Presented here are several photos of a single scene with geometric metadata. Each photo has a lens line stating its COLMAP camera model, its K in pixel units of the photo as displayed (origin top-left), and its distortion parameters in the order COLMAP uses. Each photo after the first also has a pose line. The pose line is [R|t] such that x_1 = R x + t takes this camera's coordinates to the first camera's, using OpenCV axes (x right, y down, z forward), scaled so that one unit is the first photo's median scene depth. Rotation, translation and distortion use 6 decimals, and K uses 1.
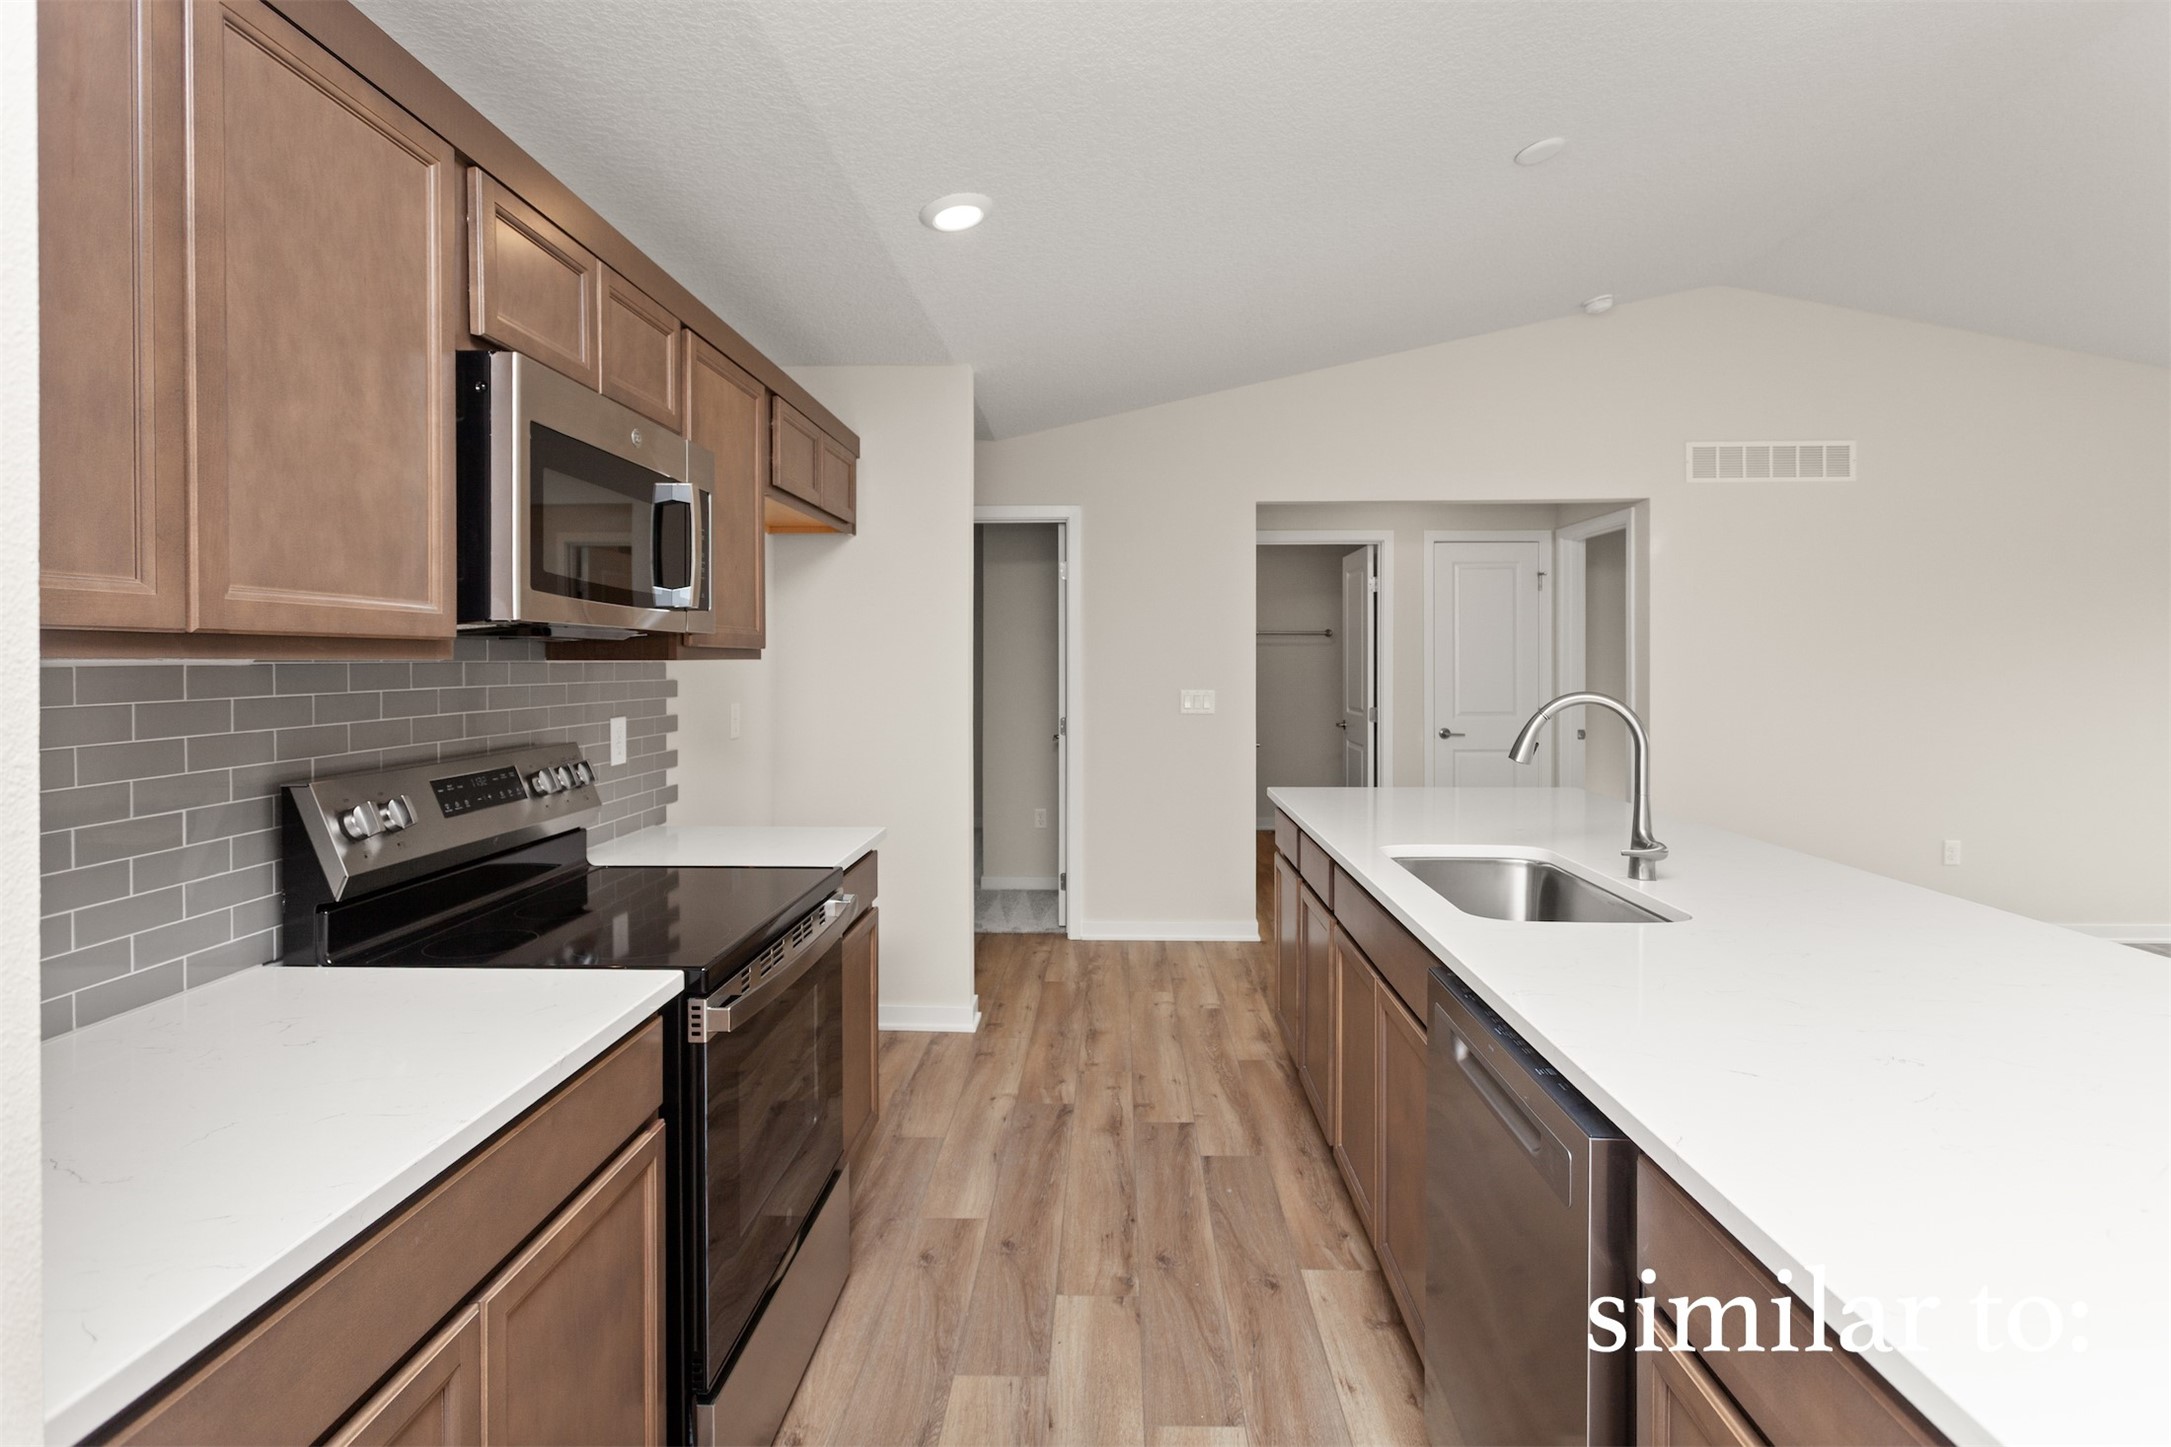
lens RADIAL K [[1059.1, 0, 1101.6], [0, 1059.1, 670.4], [0, 0, 1]] dist [0.010993, 0.000215]
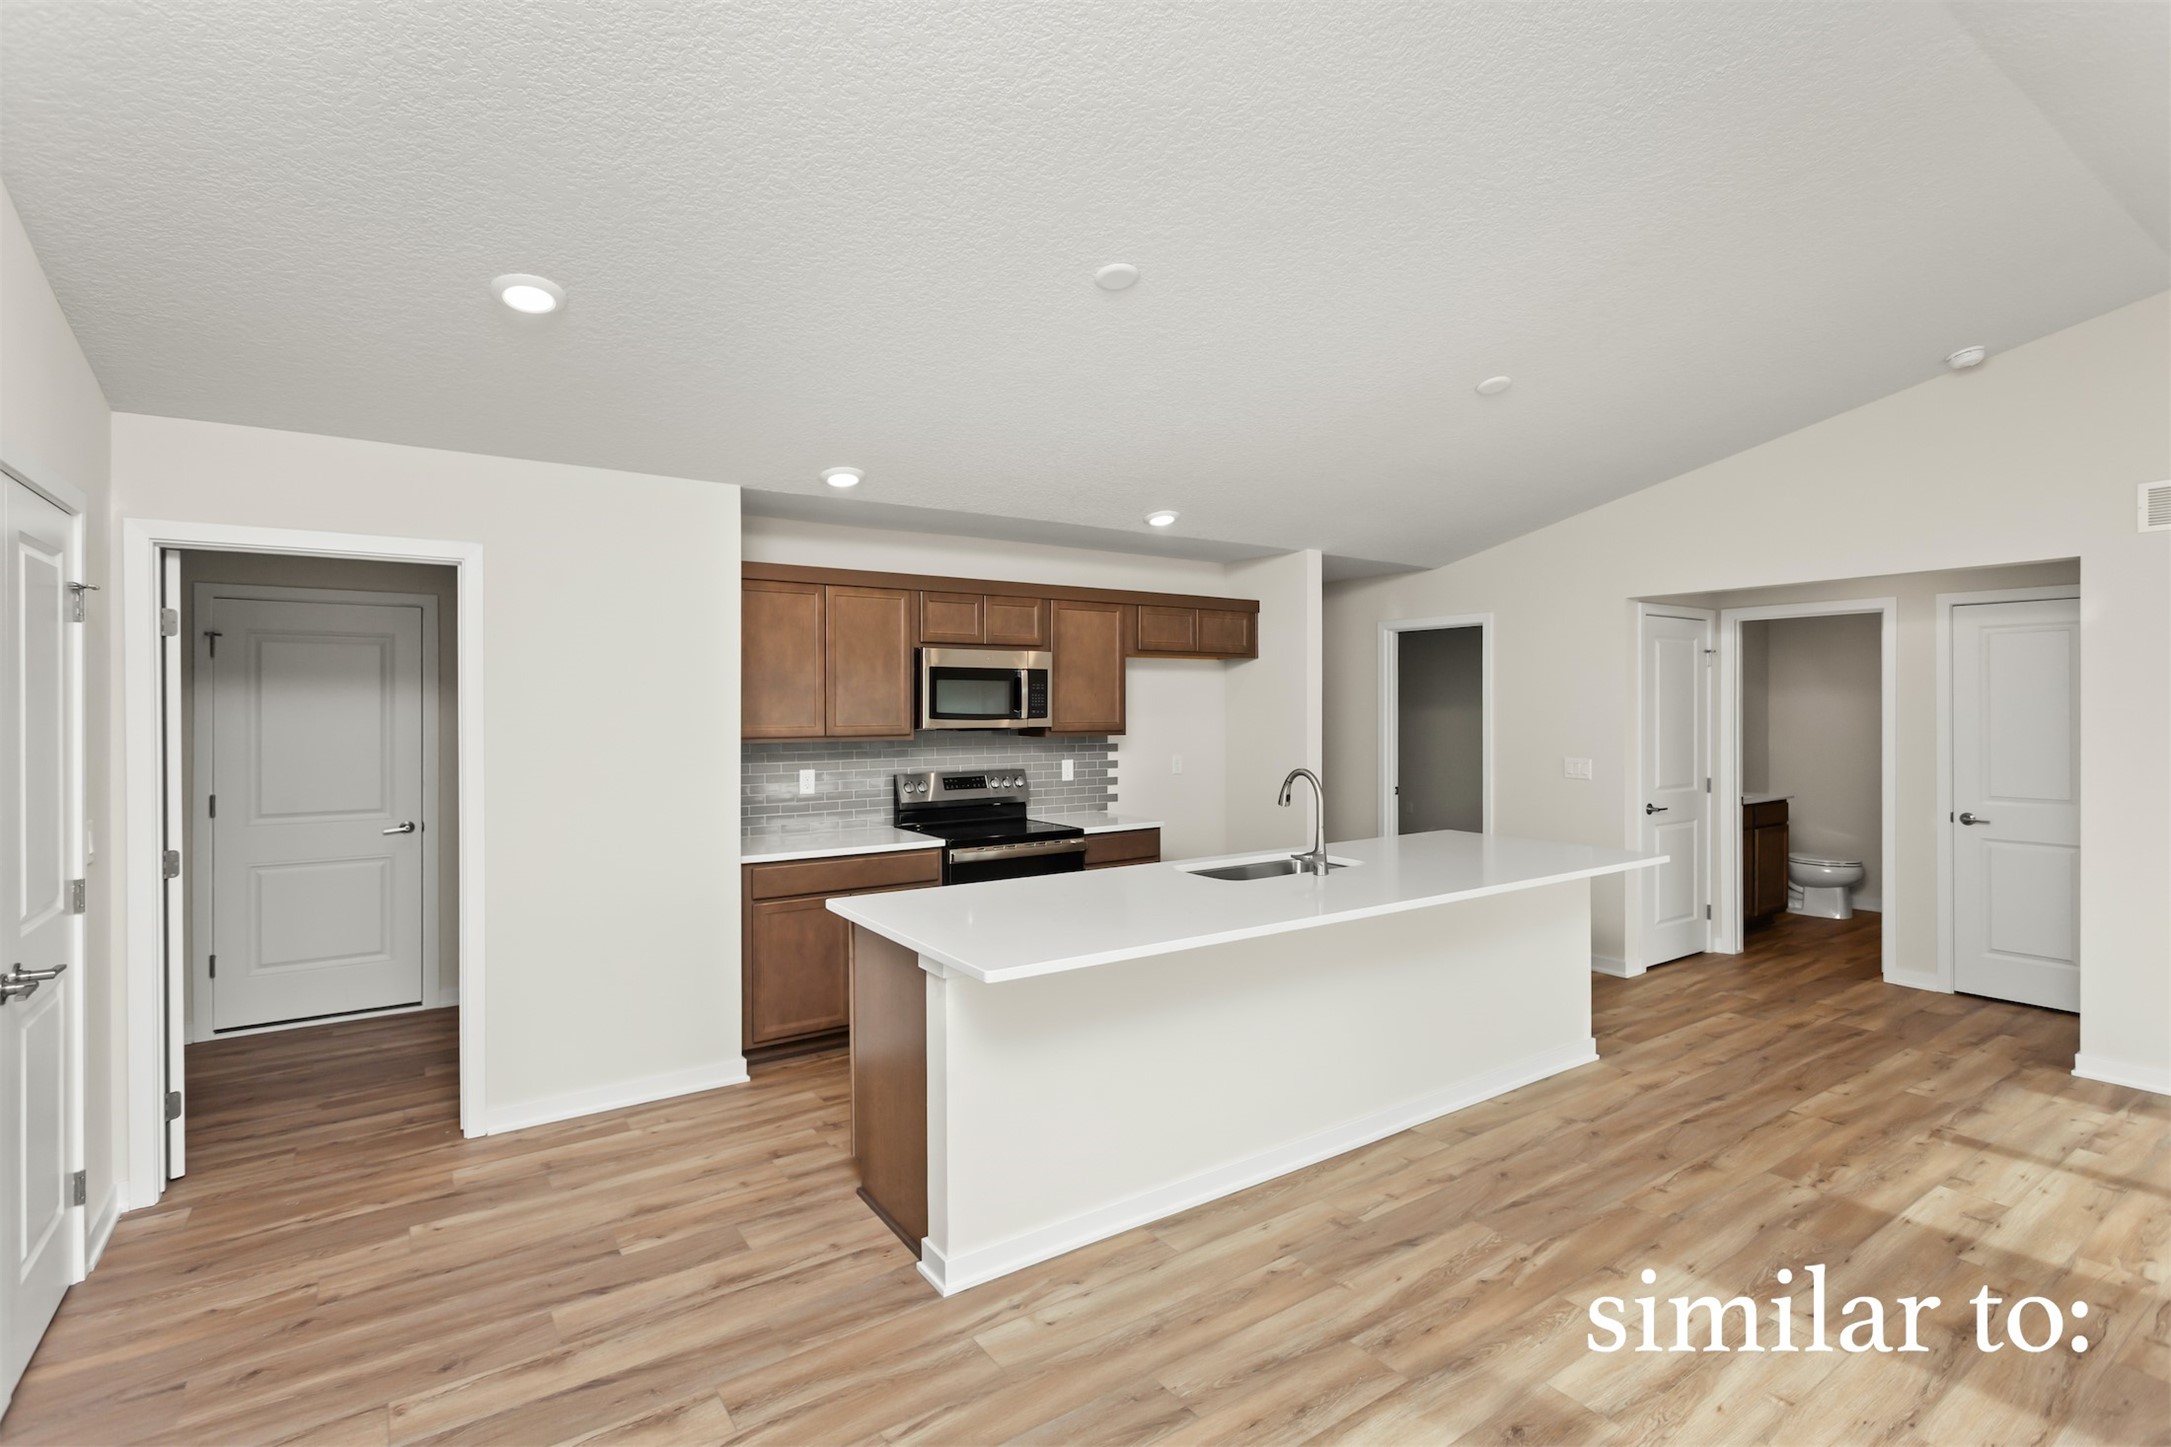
lens RADIAL K [[1034.0, 0, 1098.5], [0, 1034.0, 703.8], [0, 0, 1]] dist [0.000057, 0.000785]
pose [[0.586752, -0.000651, -0.809766, 0.726228], [-0.006394, 0.999965, -0.005437, -0.033952], [0.809741, 0.008367, 0.586727, -0.129623]]
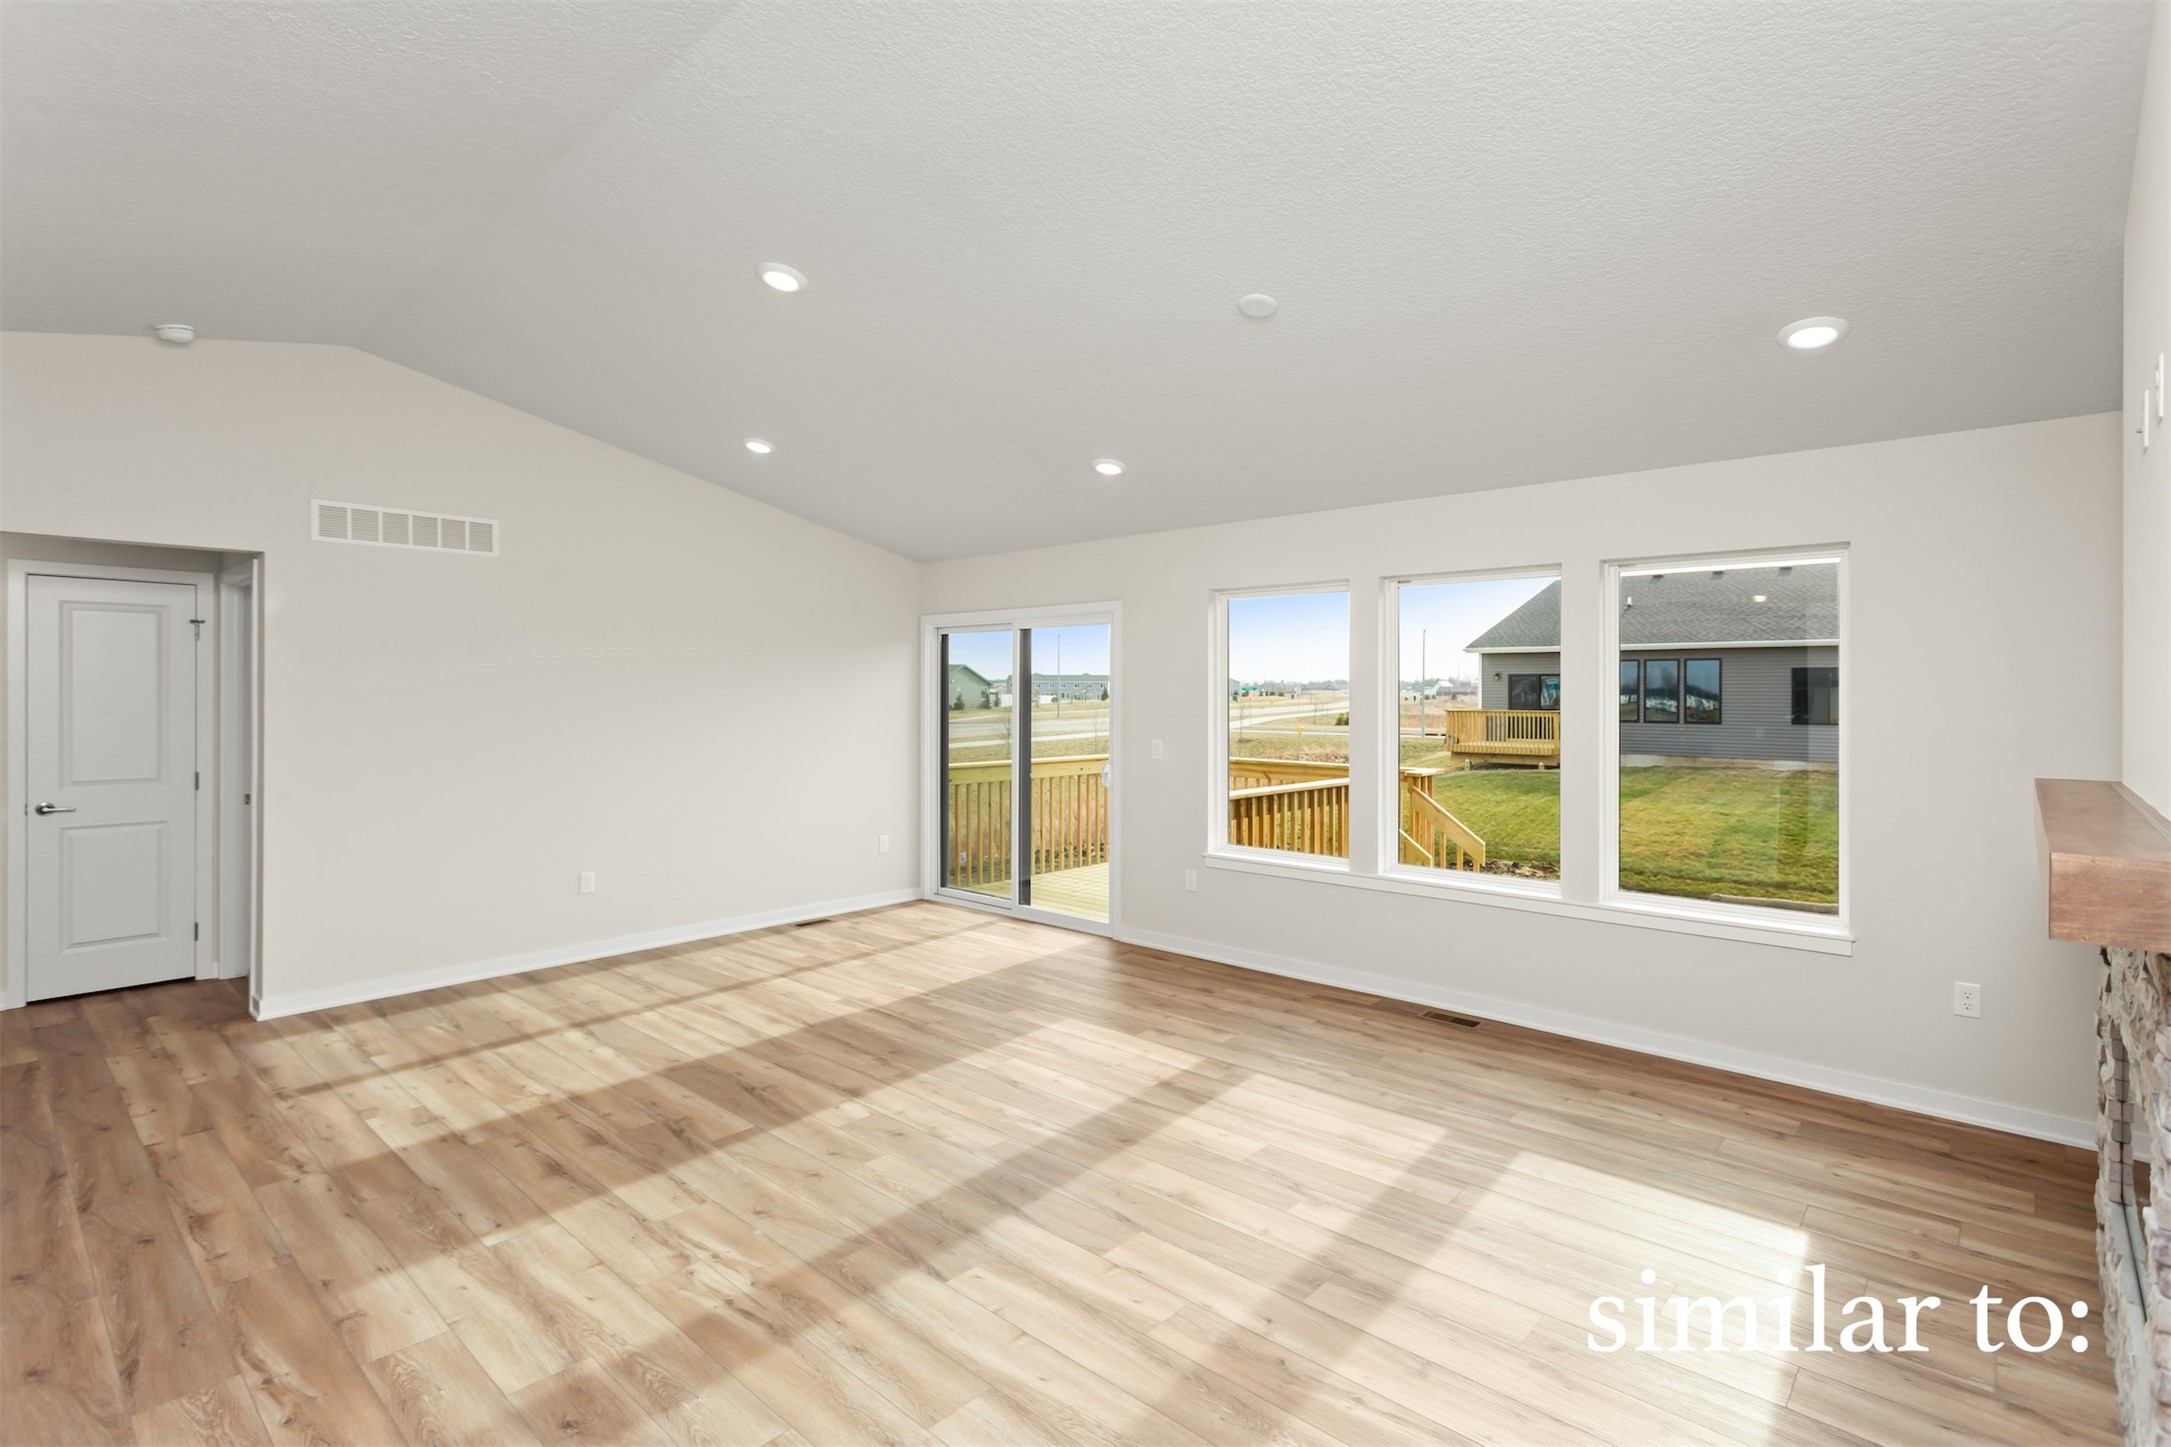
lens RADIAL K [[1034.0, 0, 1098.5], [0, 1034.0, 703.8], [0, 0, 1]] dist [0.000057, 0.000785]
pose [[0.655628, -0.002820, 0.755079, 0.307247], [0.002109, 0.999996, 0.001903, -0.026760], [-0.755081, 0.000345, 0.655631, -0.169210]]
